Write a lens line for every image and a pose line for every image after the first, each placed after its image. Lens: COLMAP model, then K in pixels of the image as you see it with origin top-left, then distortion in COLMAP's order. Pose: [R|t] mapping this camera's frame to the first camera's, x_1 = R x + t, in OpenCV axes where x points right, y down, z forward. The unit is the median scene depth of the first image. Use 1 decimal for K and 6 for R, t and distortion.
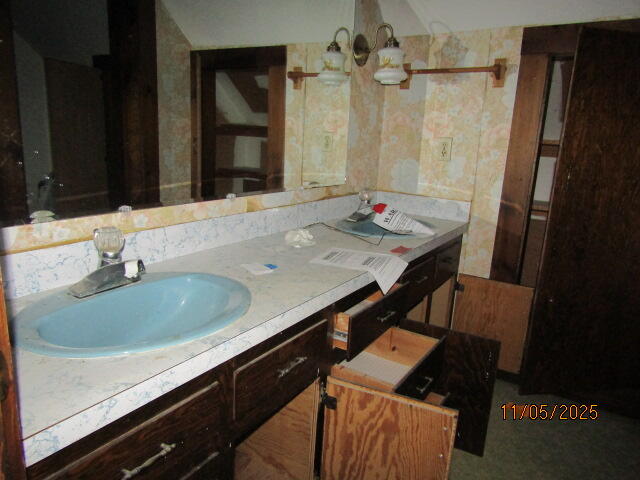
lens RADIAL K [[456.5, 0, 318.8], [0, 456.5, 241.8], [0, 0, 1]] dist [-0.004001, -0.006226]
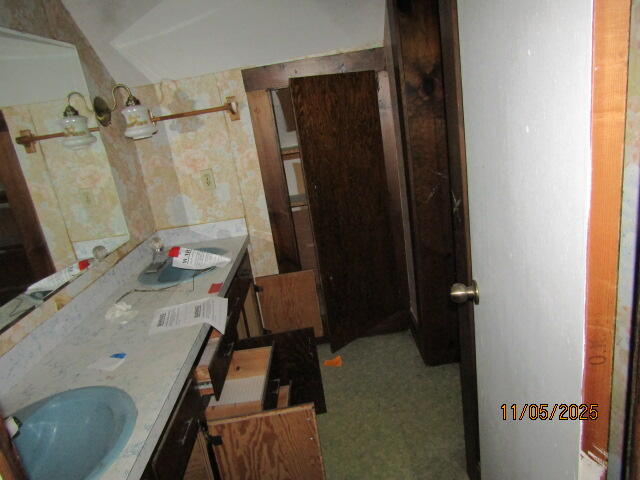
lens RADIAL K [[456.5, 0, 318.8], [0, 456.5, 241.8], [0, 0, 1]] dist [-0.004001, -0.006226]
pose [[0.817243, -0.325706, 0.475426, -0.090955], [0.313308, 0.943511, 0.107817, -0.104509], [-0.483686, 0.060842, 0.873124, -0.105870]]
